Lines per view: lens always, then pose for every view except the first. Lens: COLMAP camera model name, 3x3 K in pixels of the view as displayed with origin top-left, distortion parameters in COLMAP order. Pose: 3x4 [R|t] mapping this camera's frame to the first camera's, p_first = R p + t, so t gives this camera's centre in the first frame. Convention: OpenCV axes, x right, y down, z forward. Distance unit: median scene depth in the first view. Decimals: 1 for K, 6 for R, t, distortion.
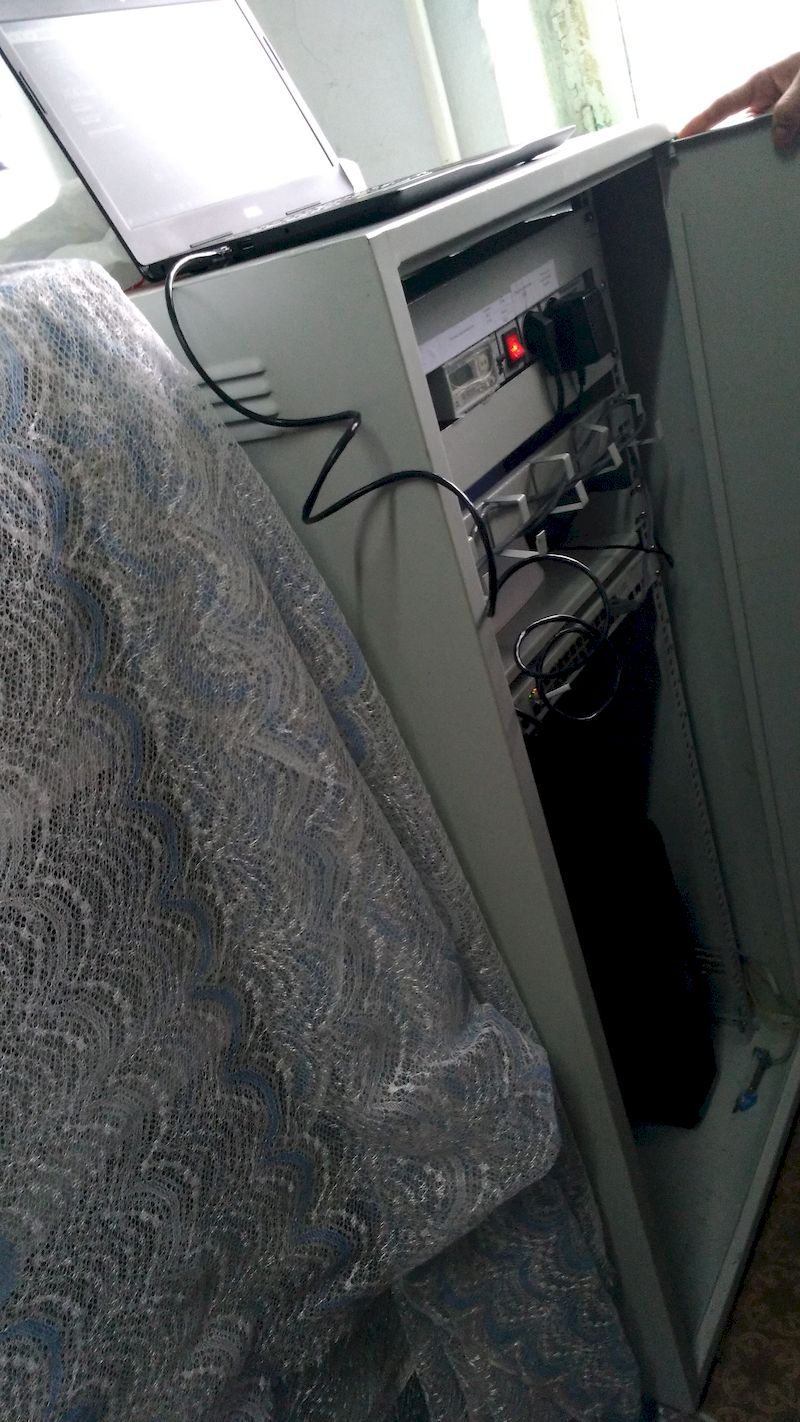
lens RADIAL K [[1153.6, 0, 390.4], [0, 1153.6, 719.2], [0, 0, 1]] dist [0.122721, -0.211480]
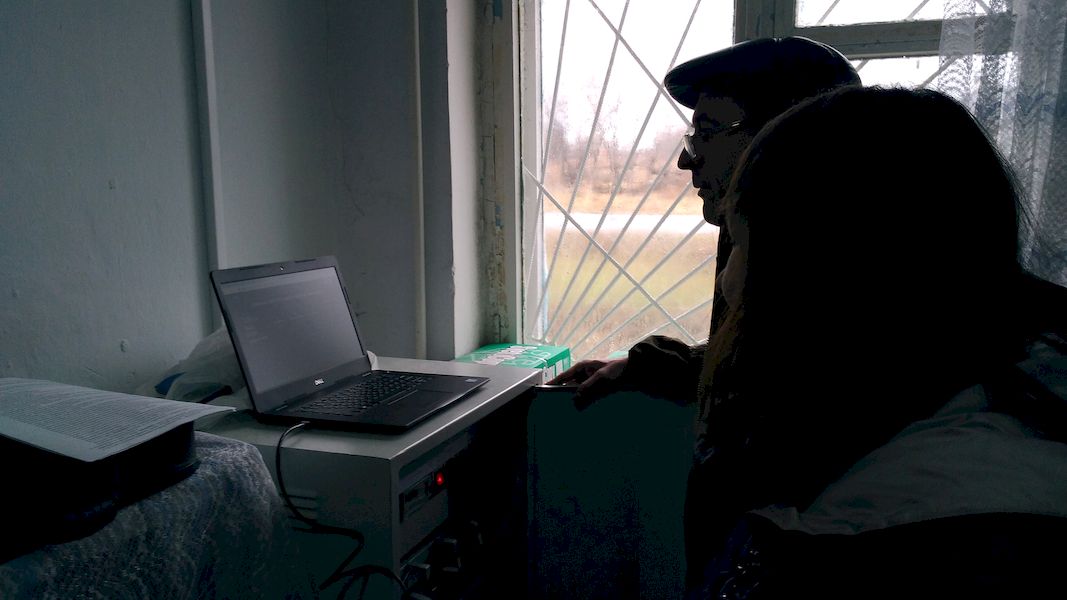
lens RADIAL K [[865.6, 0, 532.1], [0, 865.6, 294.7], [0, 0, 1]] dist [0.122721, -0.211480]
pose [[0.943617, 0.250626, 0.216271, -0.167259], [-0.160548, 0.917809, -0.363113, -0.135686], [-0.289502, 0.307918, 0.906298, -0.518443]]
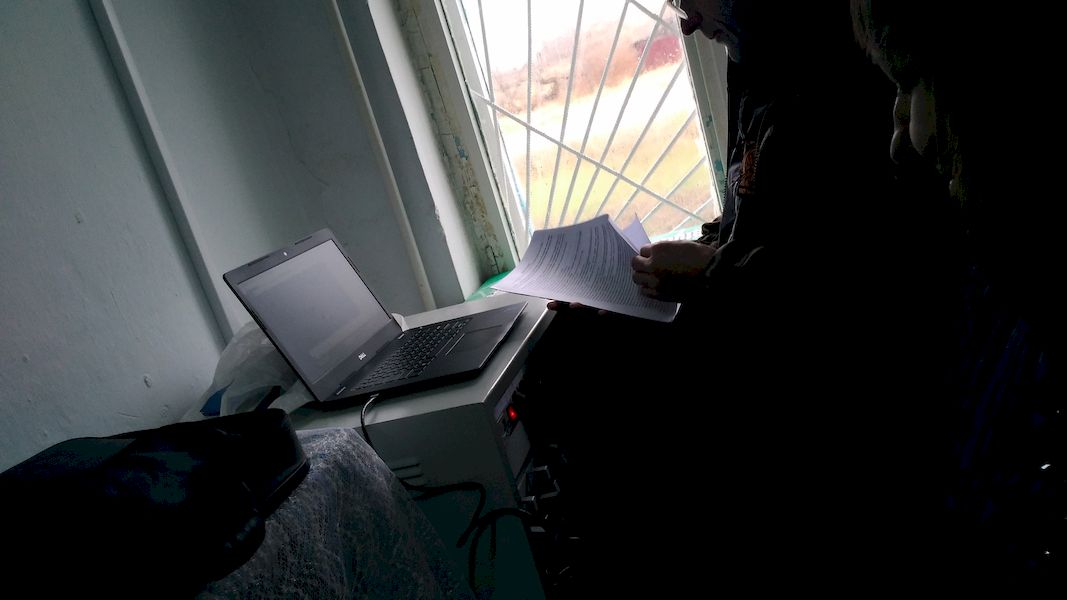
lens RADIAL K [[865.6, 0, 546.9], [0, 865.6, 295.3], [0, 0, 1]] dist [0.122721, -0.211480]
pose [[0.948679, -0.053756, 0.311640, -0.331098], [0.148669, 0.945573, -0.289464, -0.115316], [-0.279118, 0.320940, 0.905037, -0.398947]]
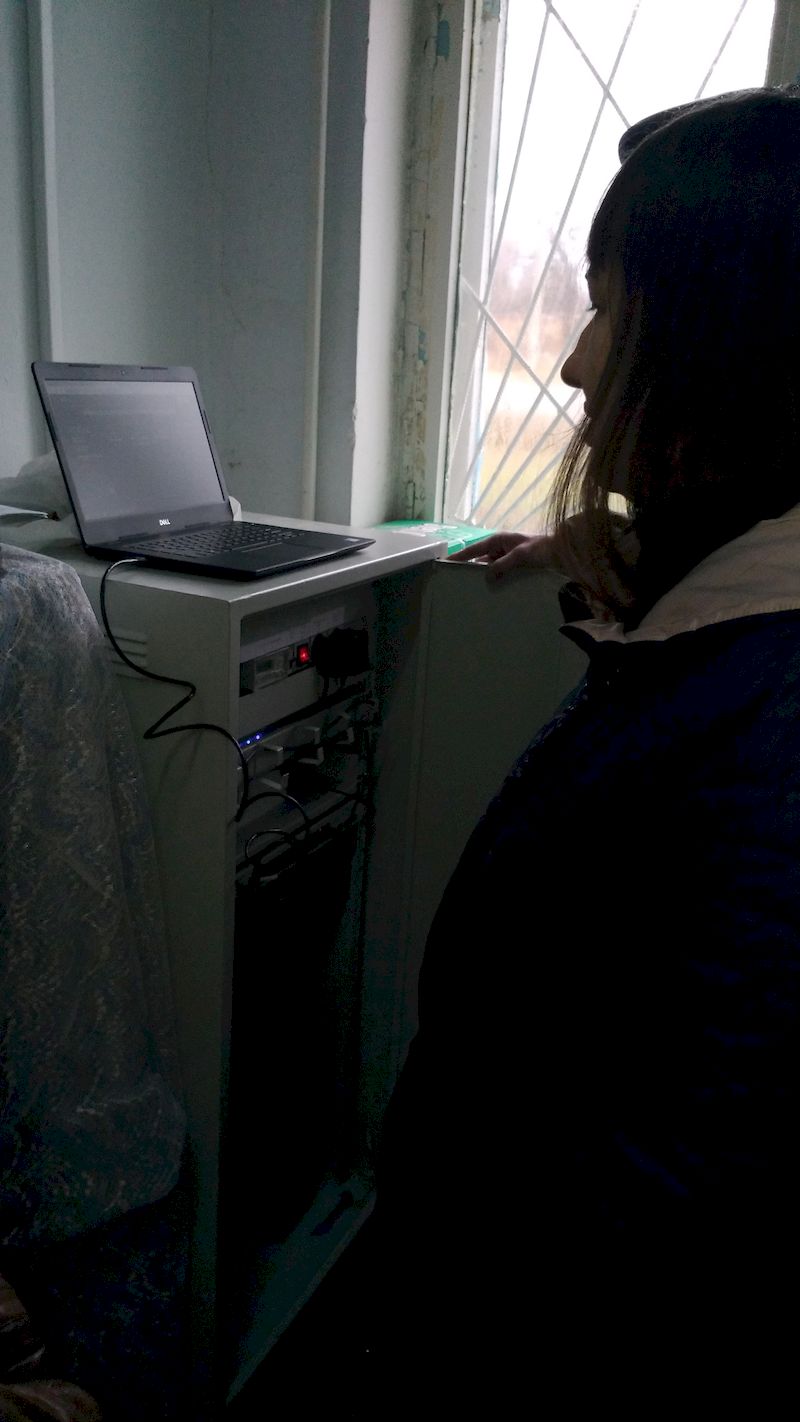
lens RADIAL K [[1153.6, 0, 393.7], [0, 1153.6, 722.8], [0, 0, 1]] dist [0.122721, -0.211480]
pose [[0.937919, 0.295435, 0.181733, -0.043636], [-0.265816, 0.948813, -0.170575, -0.003041], [-0.222825, 0.111678, 0.968441, -0.648532]]
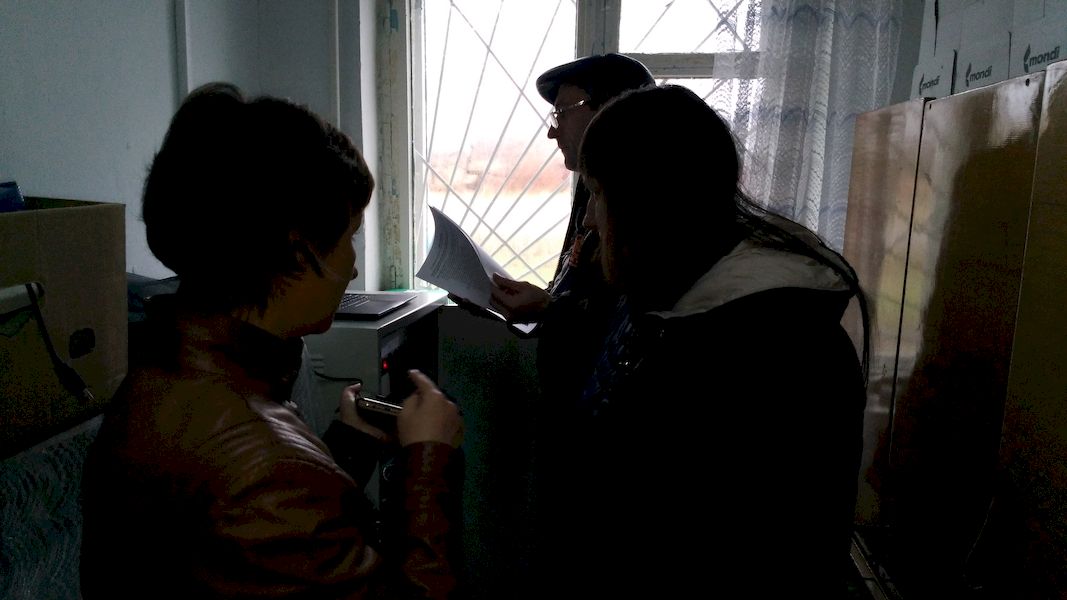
lens RADIAL K [[865.6, 0, 540.2], [0, 865.6, 309.2], [0, 0, 1]] dist [0.122721, -0.211480]
pose [[0.873650, 0.236752, 0.425069, -0.579723], [-0.068530, 0.924798, -0.374236, 0.354366], [-0.481704, 0.297822, 0.824174, -1.058577]]
